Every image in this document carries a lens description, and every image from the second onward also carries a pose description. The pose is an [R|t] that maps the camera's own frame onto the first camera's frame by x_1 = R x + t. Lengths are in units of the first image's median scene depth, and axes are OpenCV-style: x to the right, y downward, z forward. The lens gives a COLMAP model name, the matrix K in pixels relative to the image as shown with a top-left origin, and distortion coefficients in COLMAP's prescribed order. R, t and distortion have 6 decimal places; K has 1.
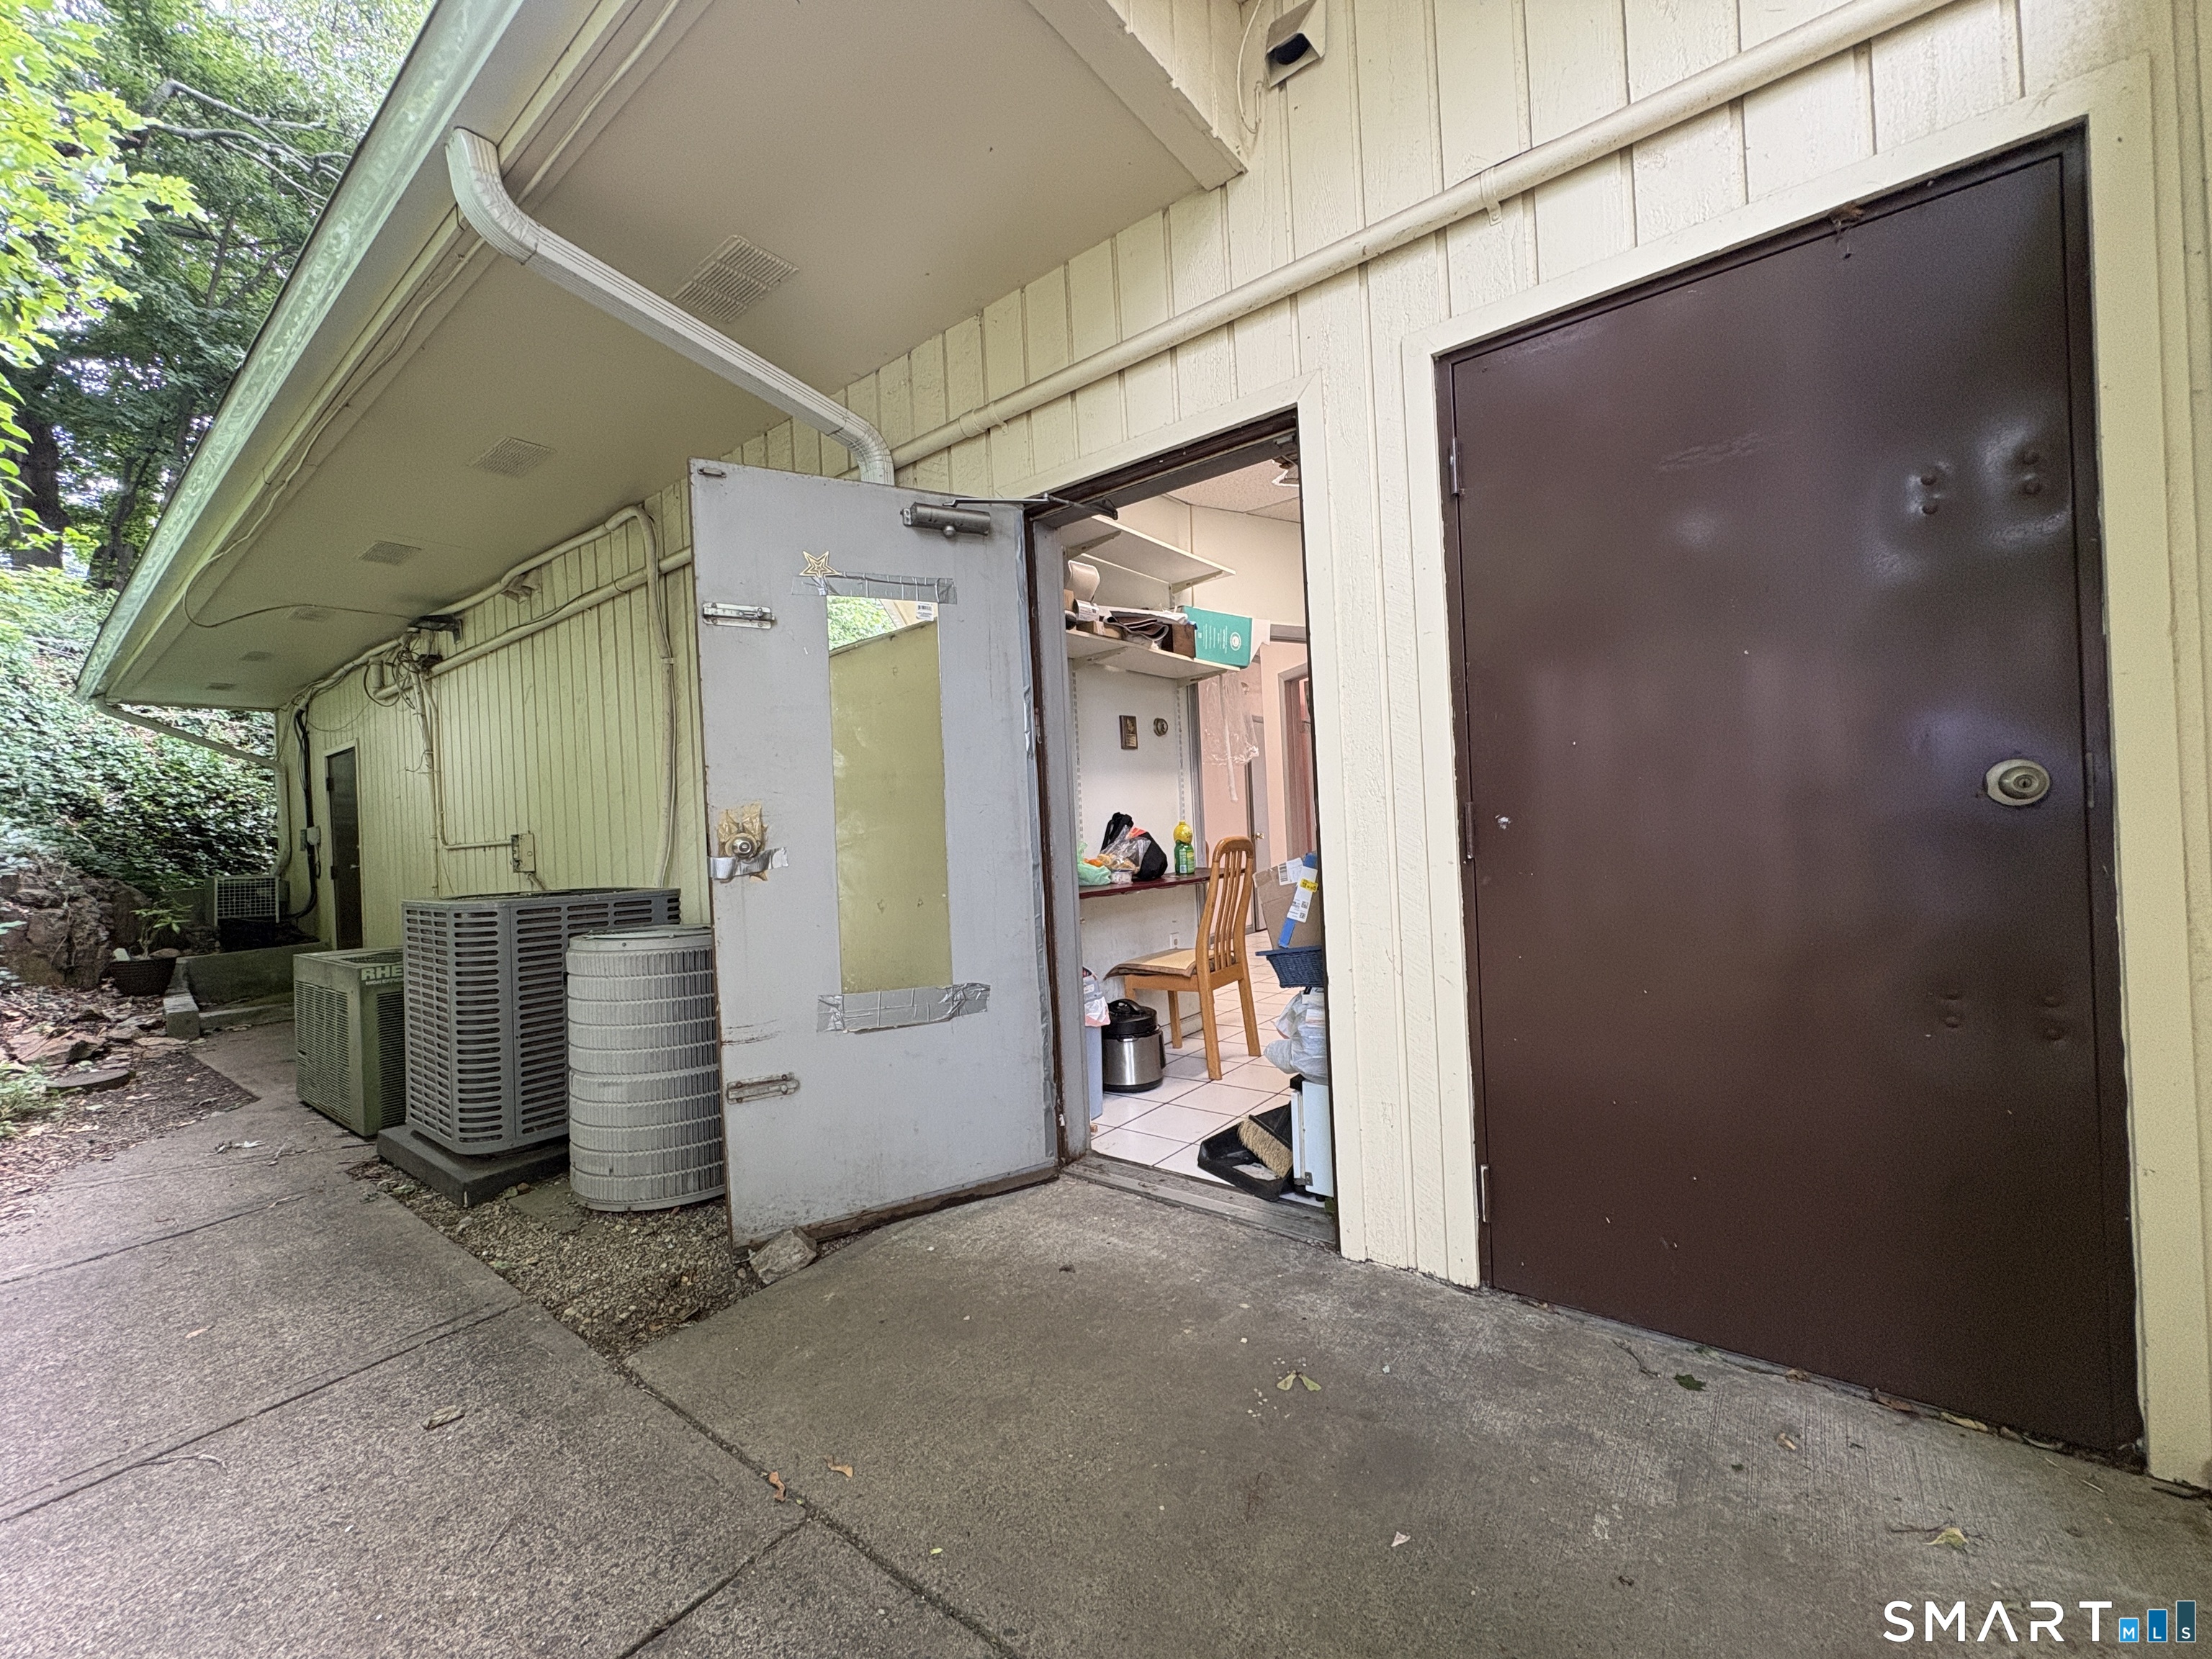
lens RADIAL K [[878.5, 0, 1106.5], [0, 878.5, 828.4], [0, 0, 1]] dist [0.000781, -0.000096]
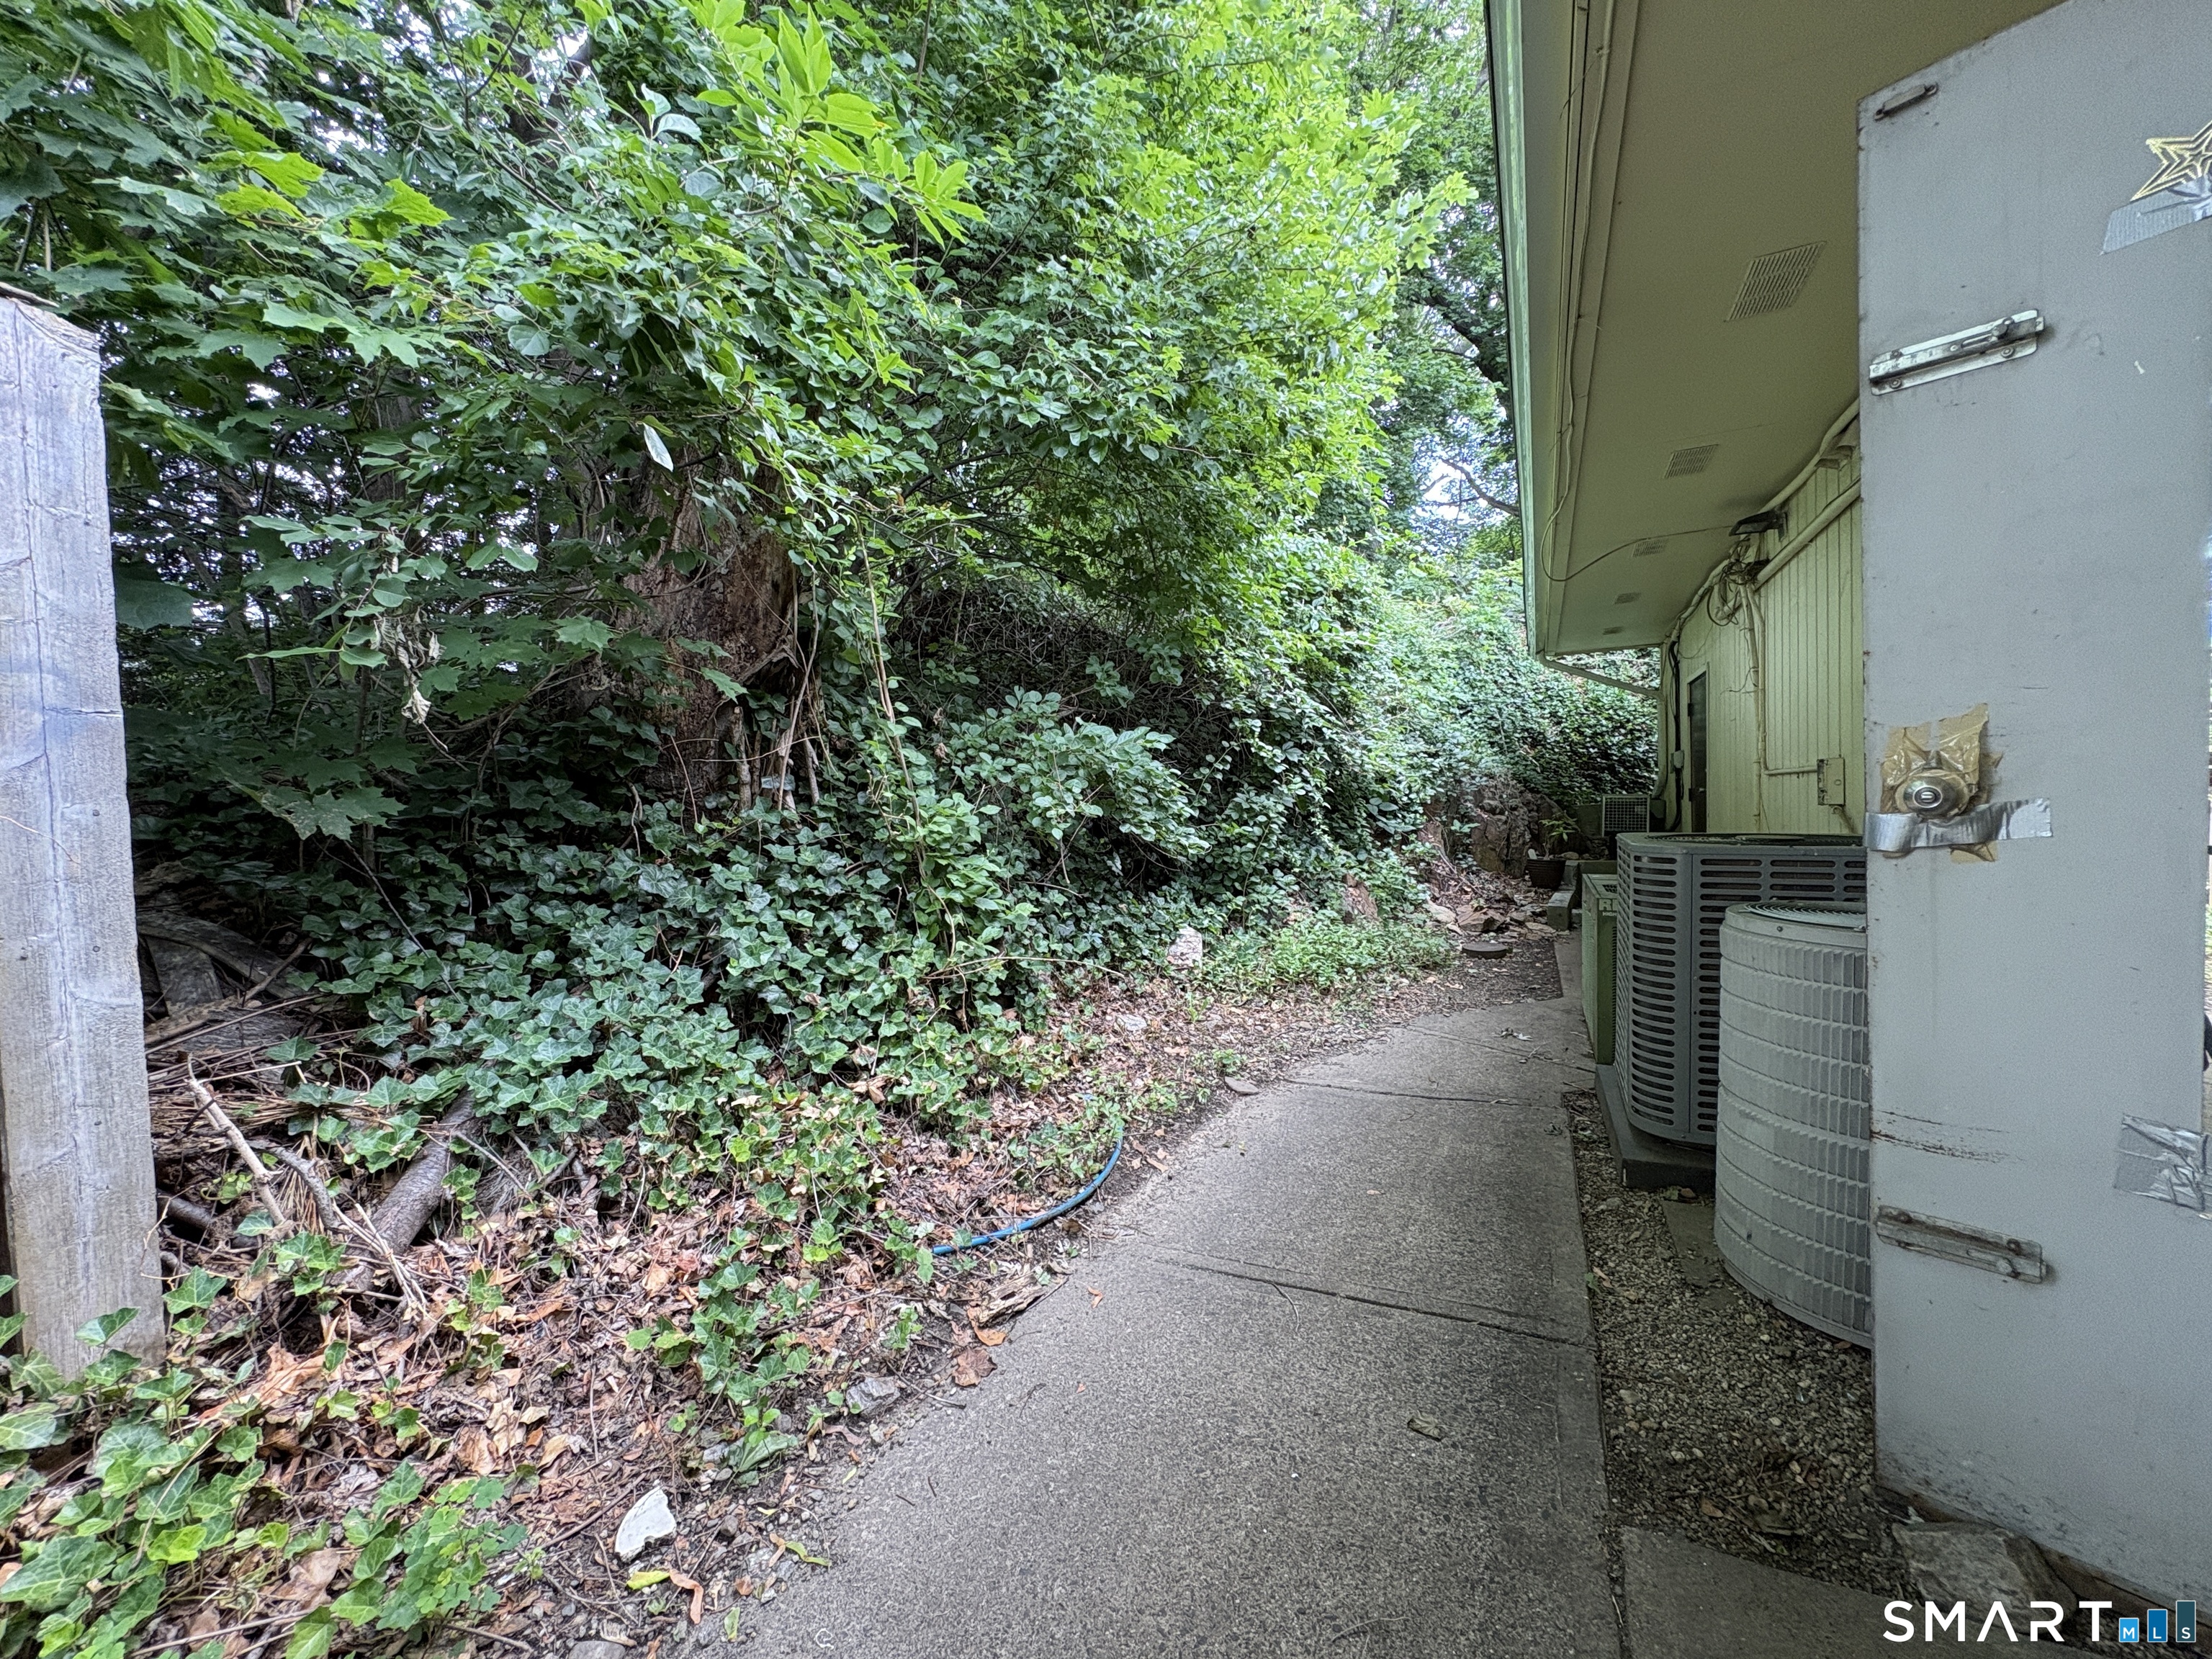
lens RADIAL K [[878.5, 0, 1104.9], [0, 878.5, 828.4], [0, 0, 1]] dist [0.000781, -0.000096]
pose [[0.202219, 0.069758, -0.976853, 0.005294], [0.020466, 0.996941, 0.075429, -0.004611], [0.979126, -0.035246, 0.200173, 0.182954]]
